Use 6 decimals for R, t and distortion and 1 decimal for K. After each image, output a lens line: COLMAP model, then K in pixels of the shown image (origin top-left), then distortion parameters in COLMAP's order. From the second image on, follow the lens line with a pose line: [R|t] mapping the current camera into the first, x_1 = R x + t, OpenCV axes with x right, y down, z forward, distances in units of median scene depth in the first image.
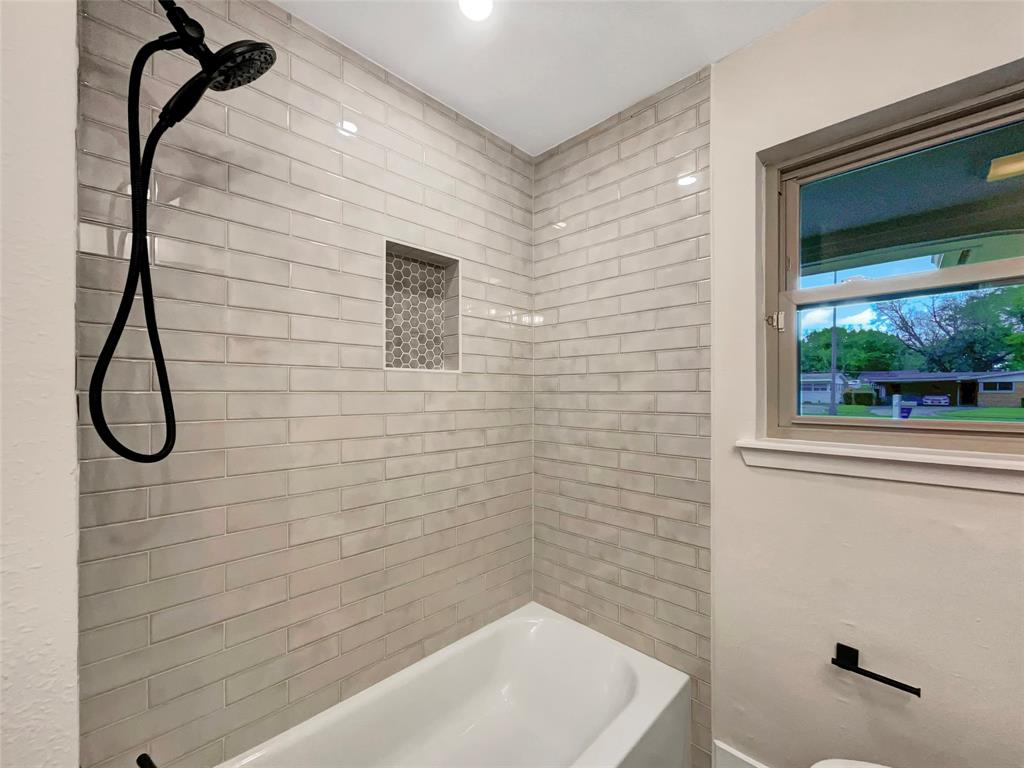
lens RADIAL K [[421.4, 0, 512.0], [0, 421.4, 390.7], [0, 0, 1]] dist [-0.000592, -0.000432]
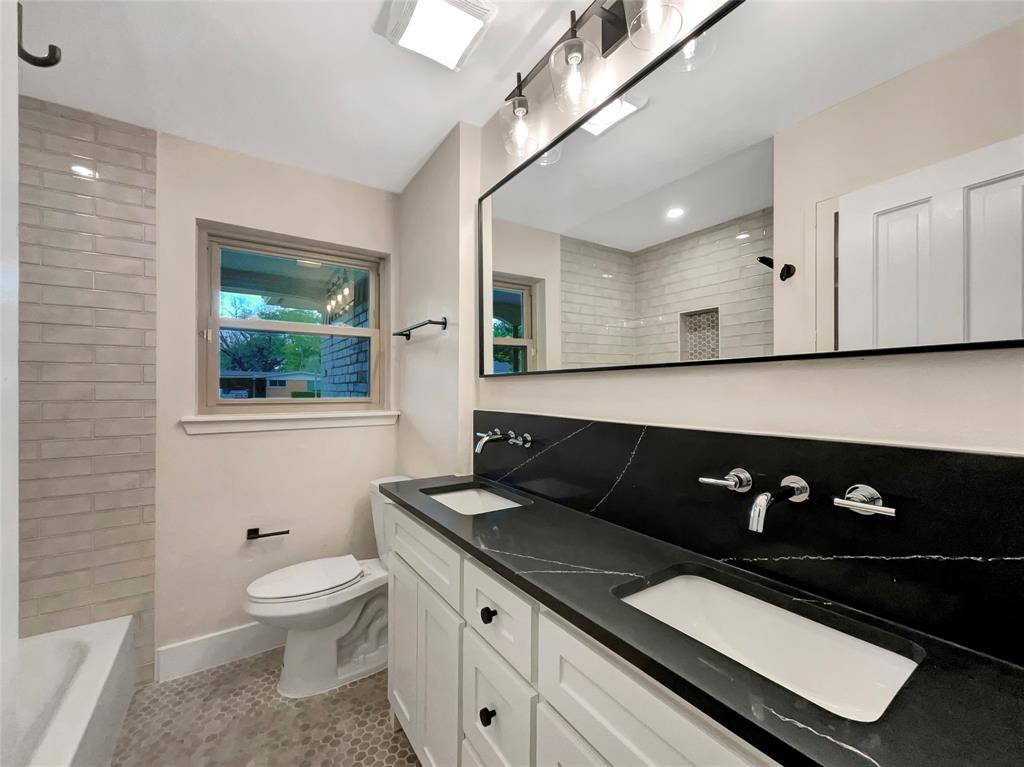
lens RADIAL K [[418.8, 0, 512.8], [0, 418.8, 388.9], [0, 0, 1]] dist [0.001281, 0.000436]
pose [[0.200010, -0.003626, 0.979787, -0.573142], [-0.003026, 0.999986, 0.004319, 0.013134], [-0.979789, -0.003829, 0.199996, -0.336048]]
